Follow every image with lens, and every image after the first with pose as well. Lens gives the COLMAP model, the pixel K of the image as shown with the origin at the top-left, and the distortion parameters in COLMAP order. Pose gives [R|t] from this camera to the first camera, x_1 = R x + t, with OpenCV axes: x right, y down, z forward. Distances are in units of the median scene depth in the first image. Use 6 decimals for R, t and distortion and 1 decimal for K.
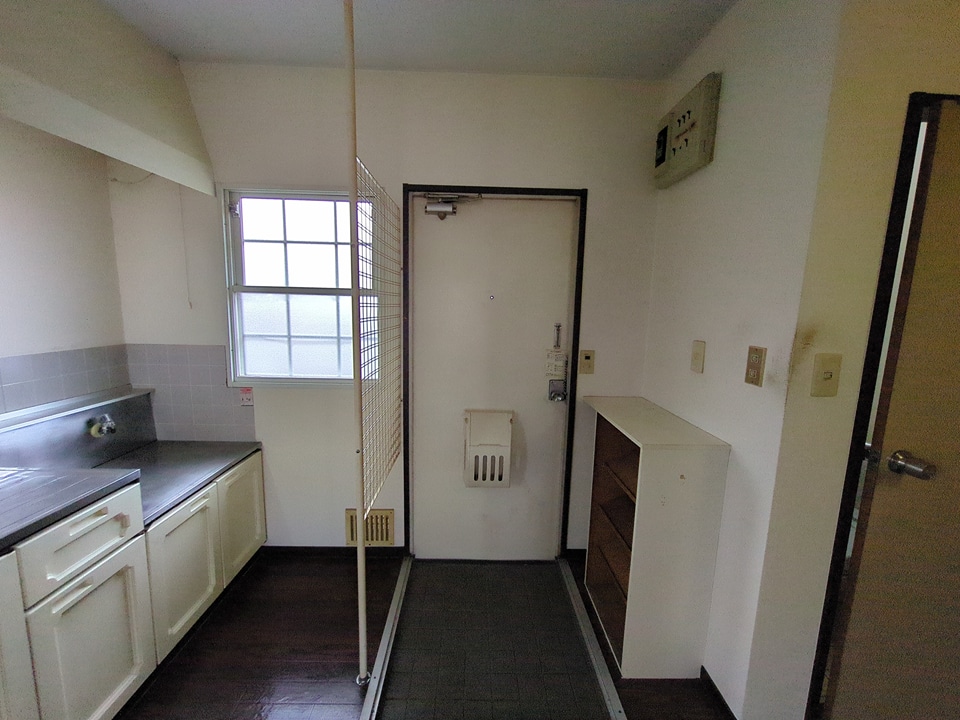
lens RADIAL K [[379.7, 0, 483.8], [0, 379.7, 359.1], [0, 0, 1]] dist [-0.000633, 0.001025]
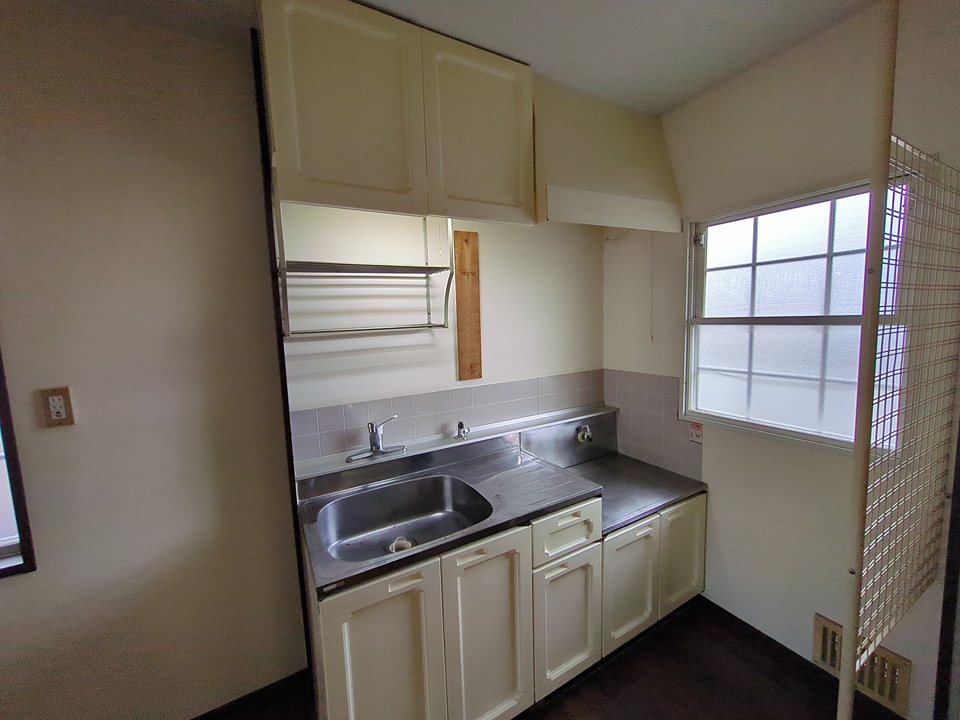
lens RADIAL K [[379.7, 0, 473.7], [0, 379.7, 355.8], [0, 0, 1]] dist [-0.000633, 0.001025]
pose [[0.460068, 0.045997, -0.886692, -0.043087], [-0.074091, 0.997163, 0.013286, -0.069746], [0.884787, 0.059584, 0.462170, 0.050918]]
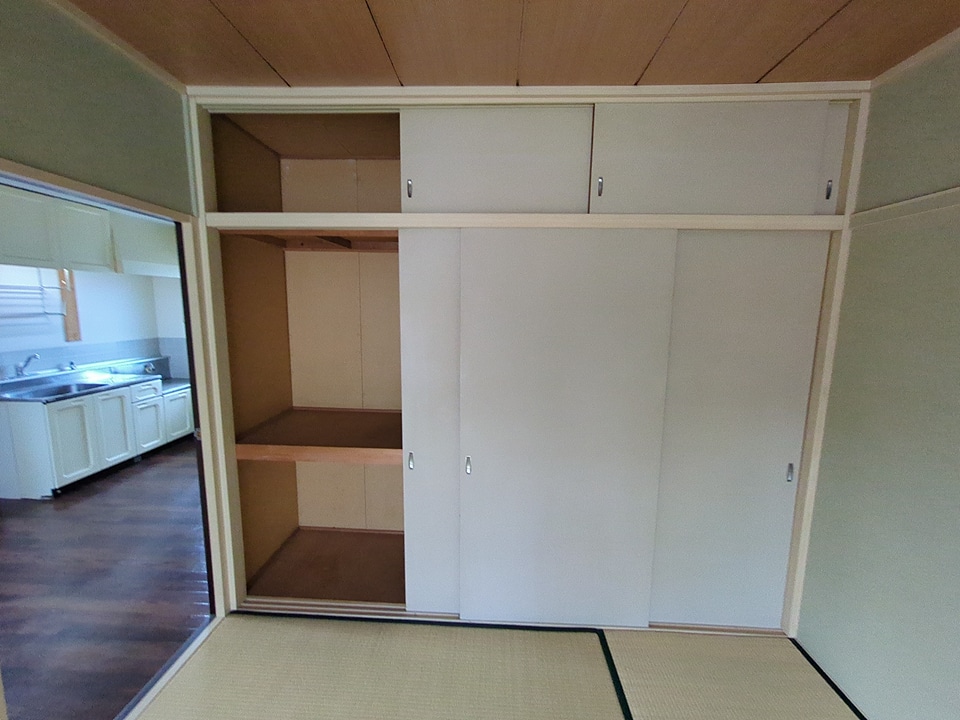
lens RADIAL K [[379.7, 0, 485.1], [0, 379.7, 360.2], [0, 0, 1]] dist [-0.000633, 0.001025]
pose [[0.998003, -0.000947, -0.063160, 1.383394], [0.000831, 0.999998, -0.001866, 0.116160], [0.063161, 0.001810, 0.998002, -1.383248]]
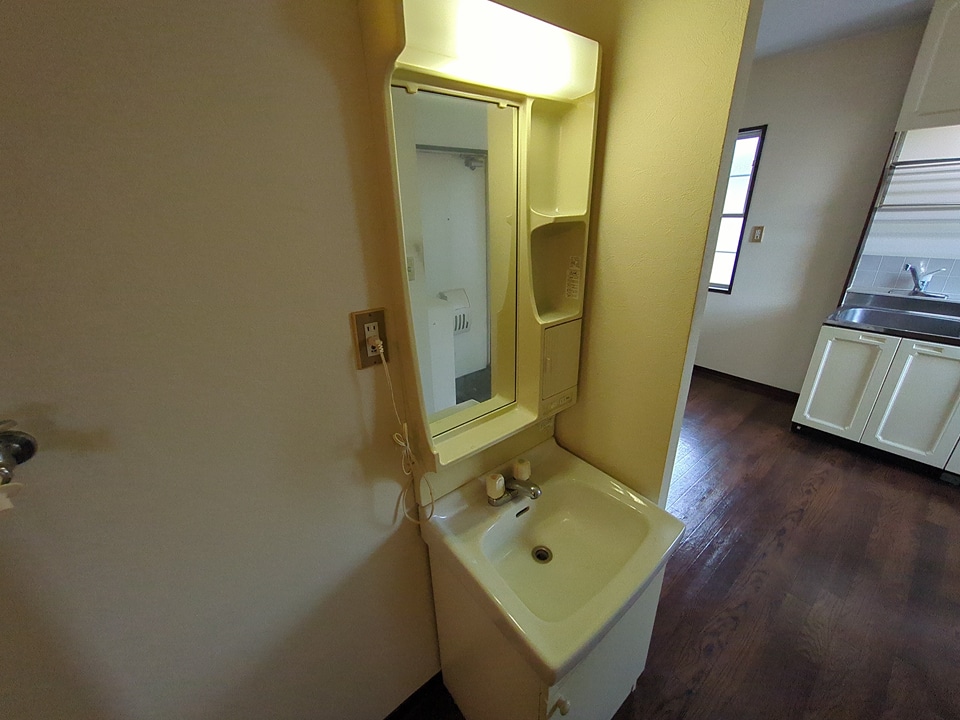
lens RADIAL K [[379.7, 0, 484.1], [0, 379.7, 360.4], [0, 0, 1]] dist [-0.000633, 0.001025]
pose [[-0.788326, 0.216048, -0.576077, 1.077028], [-0.081790, 0.891209, 0.446157, -0.075590], [0.609797, 0.398835, -0.684893, 0.356307]]
